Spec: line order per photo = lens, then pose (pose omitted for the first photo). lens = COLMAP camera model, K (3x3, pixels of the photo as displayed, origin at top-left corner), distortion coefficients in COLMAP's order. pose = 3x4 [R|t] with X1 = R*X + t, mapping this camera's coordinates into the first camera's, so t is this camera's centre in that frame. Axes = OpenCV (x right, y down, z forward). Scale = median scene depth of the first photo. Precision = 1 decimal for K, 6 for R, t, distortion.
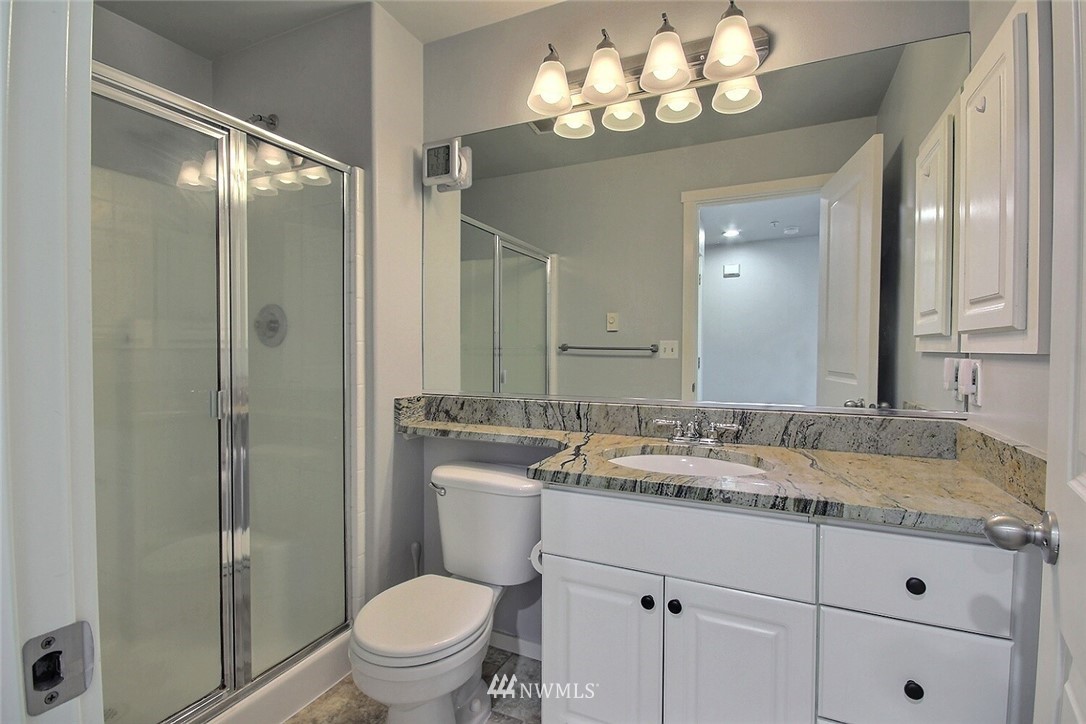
lens RADIAL K [[501.6, 0, 546.7], [0, 501.6, 357.5], [0, 0, 1]] dist [-0.000732, -0.000314]
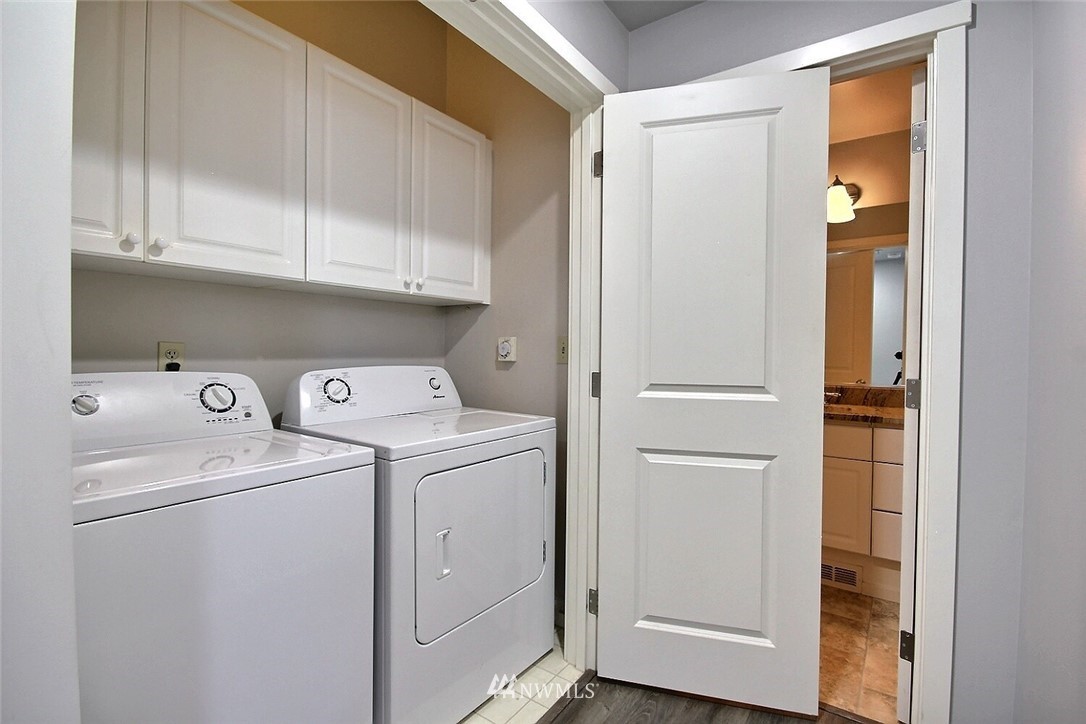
lens RADIAL K [[501.6, 0, 538.6], [0, 501.6, 362.6], [0, 0, 1]] dist [-0.000732, -0.000314]
pose [[0.981758, 0.007461, -0.189990, -0.388291], [-0.007604, 0.999971, -0.000024, 0.022280], [0.189984, 0.001468, 0.981786, -1.119769]]
